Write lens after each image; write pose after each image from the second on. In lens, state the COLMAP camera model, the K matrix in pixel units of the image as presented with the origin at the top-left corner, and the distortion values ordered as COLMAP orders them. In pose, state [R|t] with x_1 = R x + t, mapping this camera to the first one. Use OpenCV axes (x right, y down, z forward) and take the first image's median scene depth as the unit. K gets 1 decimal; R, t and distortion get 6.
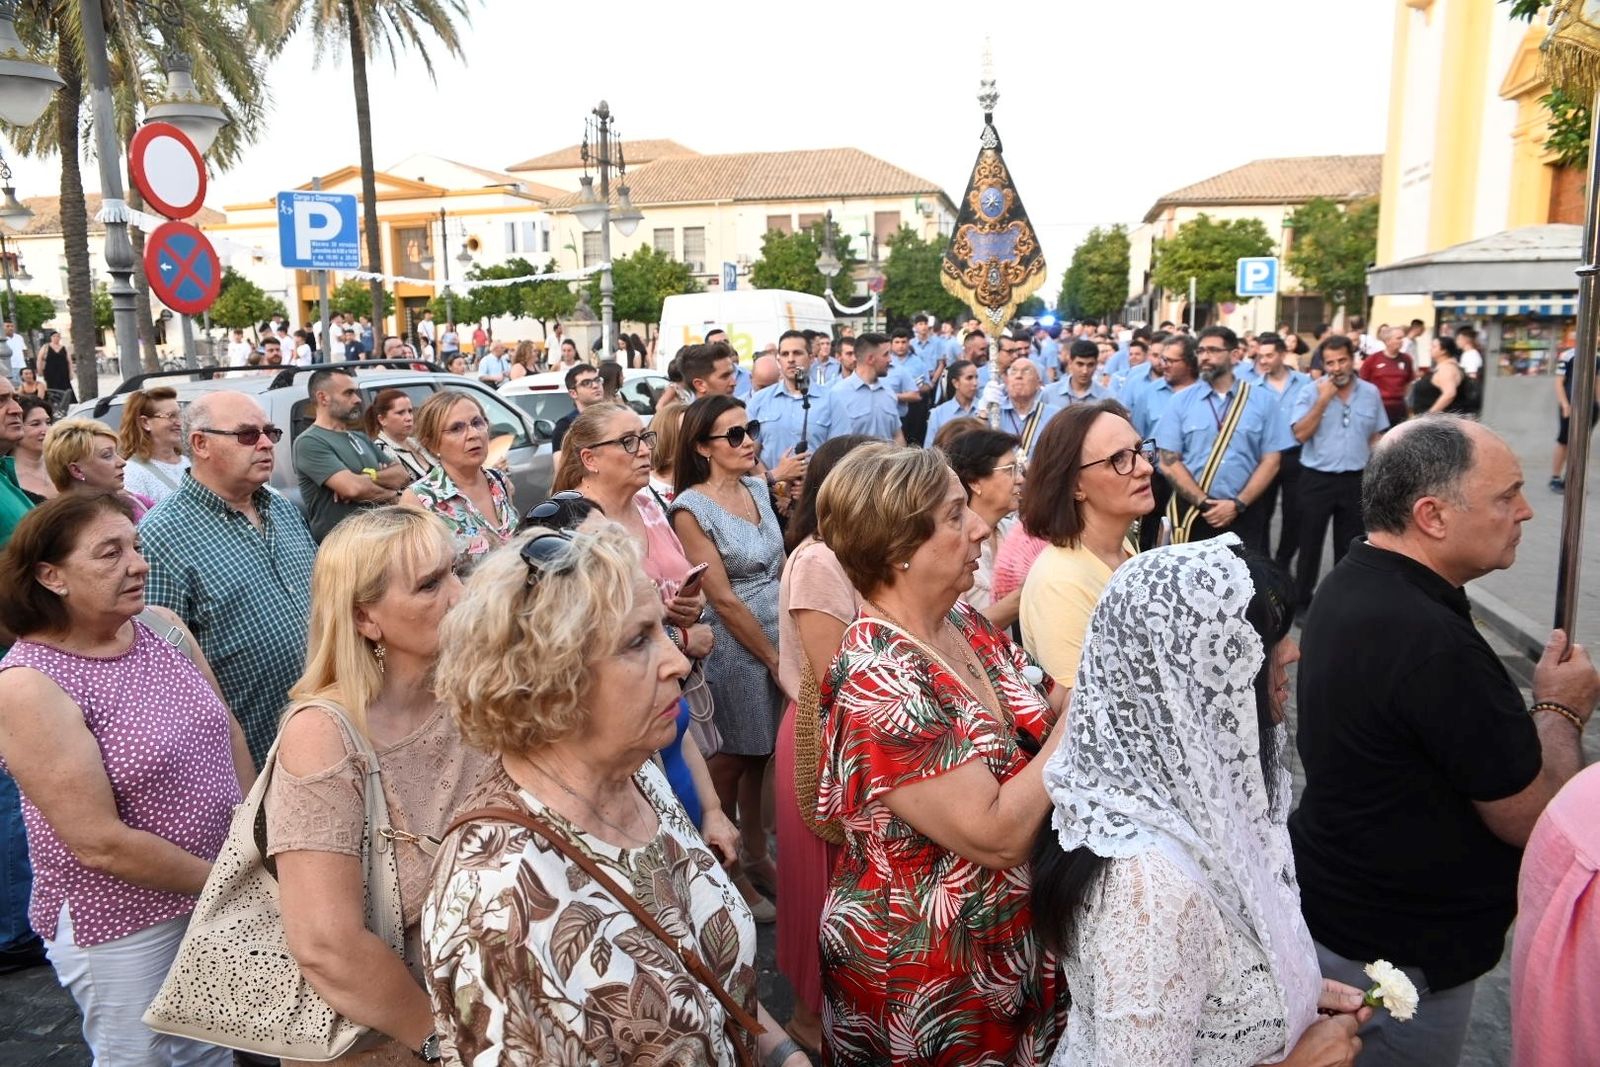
lens RADIAL K [[1093.9, 0, 800.0], [0, 1093.9, 533.5], [0, 0, 1]] dist [-0.116834, 0.100534]
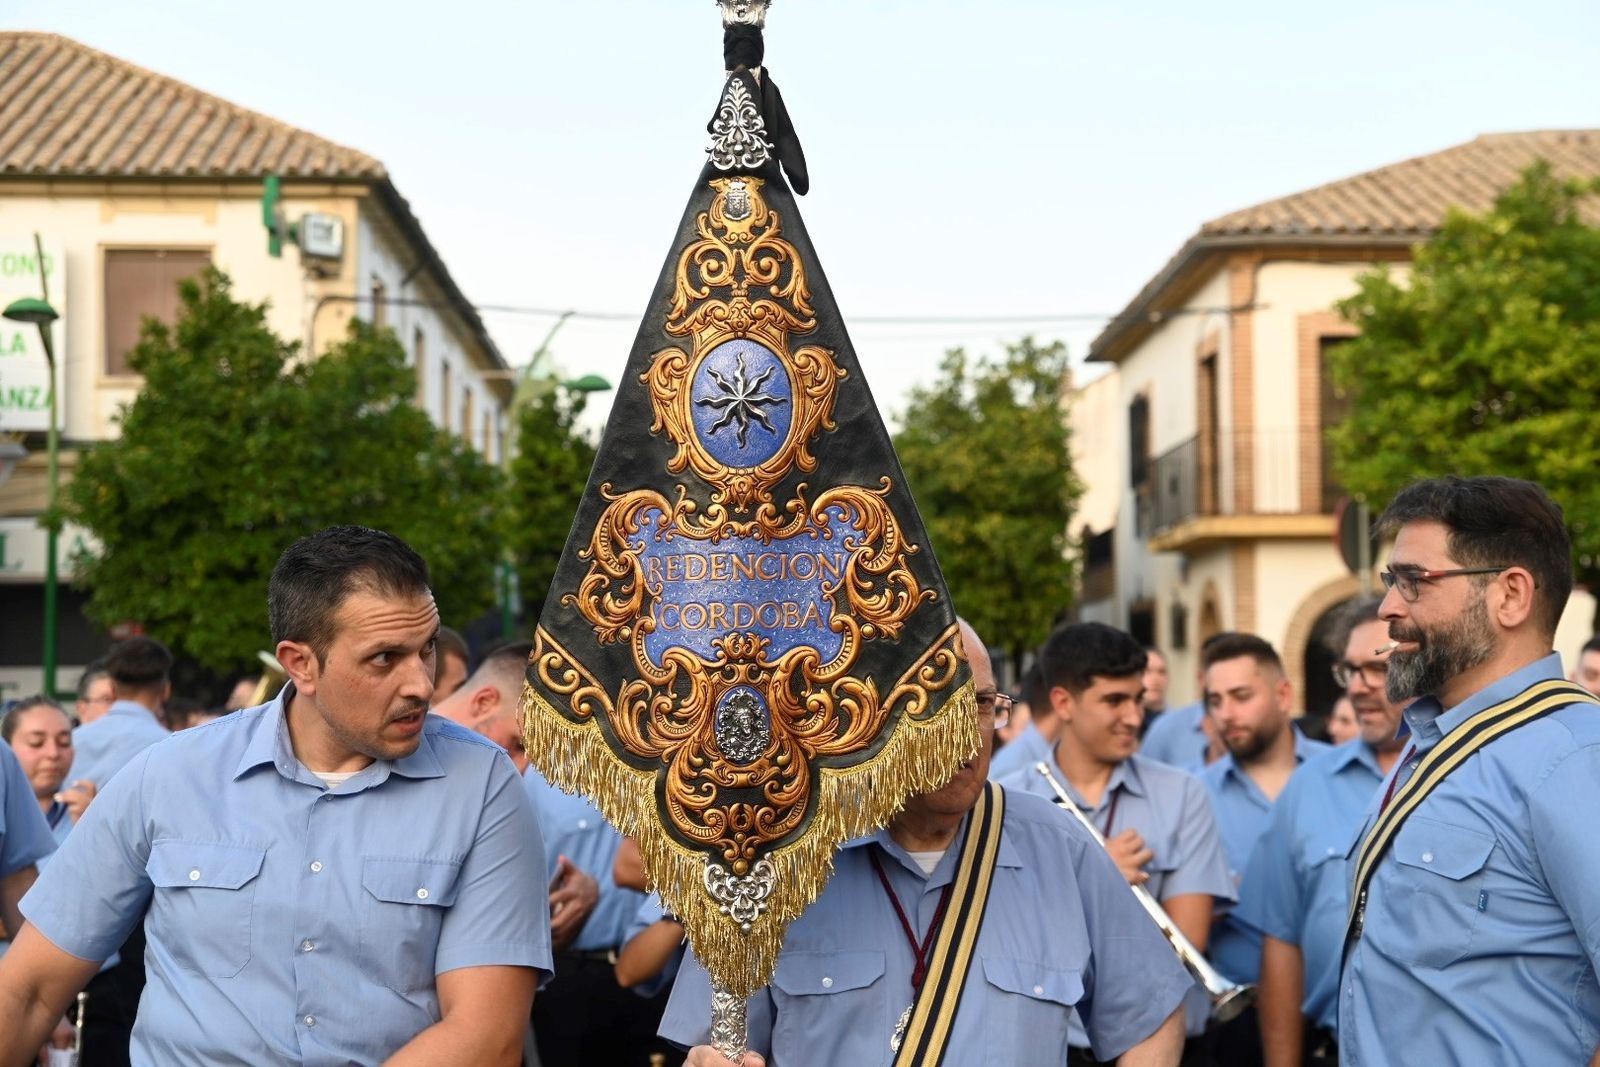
lens RADIAL K [[2418.3, 0, 800.0], [0, 2418.3, 533.5], [0, 0, 1]] dist [0.191290, -0.002262]
pose [[0.972991, 0.028179, 0.229115, 0.095731], [0.030776, 0.967826, -0.249730, -0.086287], [-0.228781, 0.250036, 0.940819, 0.443838]]
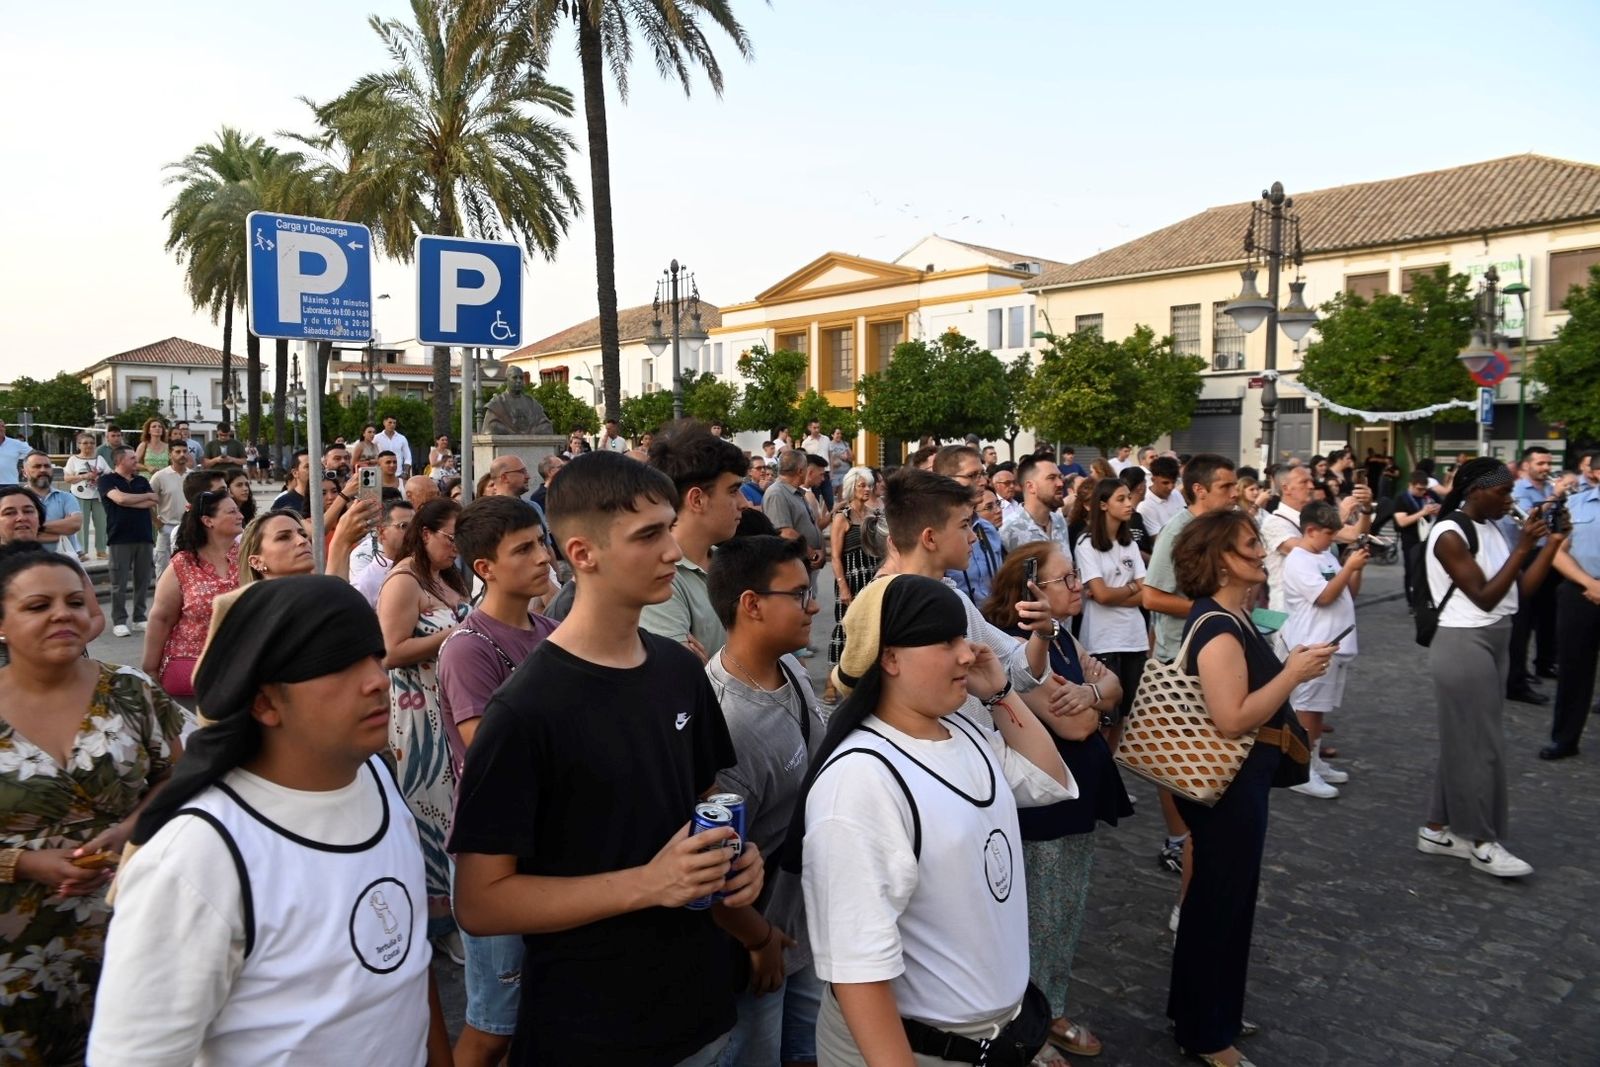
lens RADIAL K [[1093.9, 0, 800.0], [0, 1093.9, 533.5], [0, 0, 1]] dist [-0.116834, 0.100534]
pose [[0.802031, 0.056934, -0.594562, 0.090128], [-0.117637, 0.991006, -0.063788, -0.071759], [0.585583, 0.121103, 0.801515, 0.348793]]
